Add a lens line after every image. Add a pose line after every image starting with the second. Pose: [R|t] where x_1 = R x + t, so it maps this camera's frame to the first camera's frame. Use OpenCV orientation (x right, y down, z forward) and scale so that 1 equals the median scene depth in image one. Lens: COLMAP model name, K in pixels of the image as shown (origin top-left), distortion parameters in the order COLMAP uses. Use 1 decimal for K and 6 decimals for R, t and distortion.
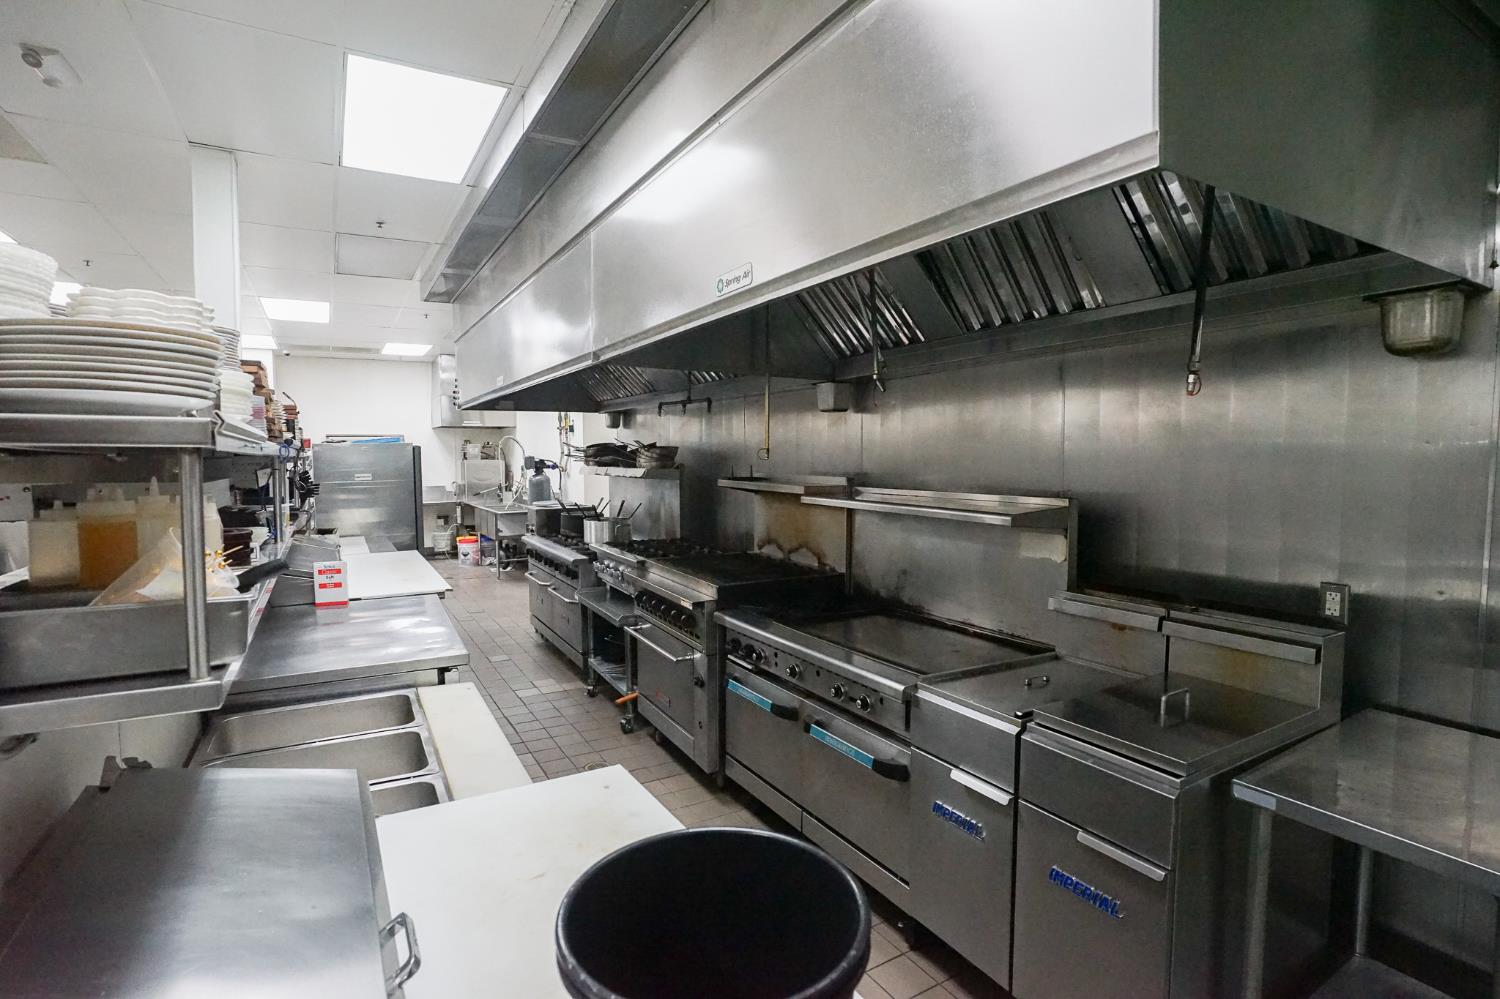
lens RADIAL K [[732.7, 0, 750.0], [0, 732.7, 499.5], [0, 0, 1]] dist [-0.080754, 0.032385]
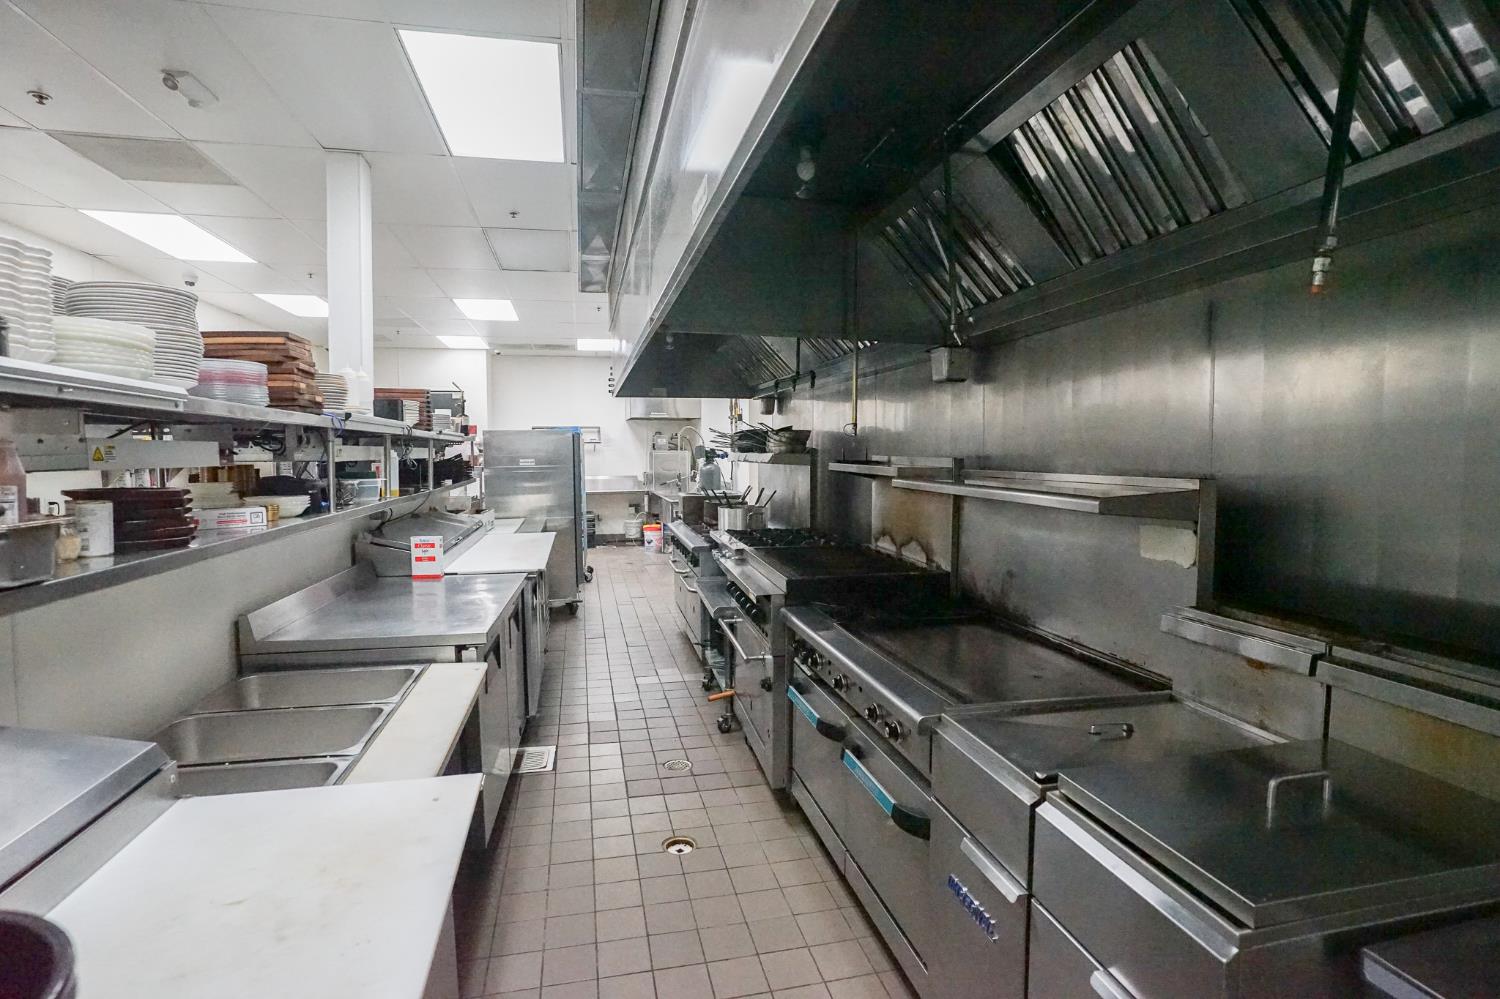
lens RADIAL K [[732.7, 0, 750.0], [0, 732.7, 499.5], [0, 0, 1]] dist [-0.080754, 0.032385]
pose [[0.953803, 0.020908, -0.299705, 0.172593], [-0.019729, 0.999781, 0.006958, 0.017496], [0.299785, -0.000724, 0.954007, 0.143679]]
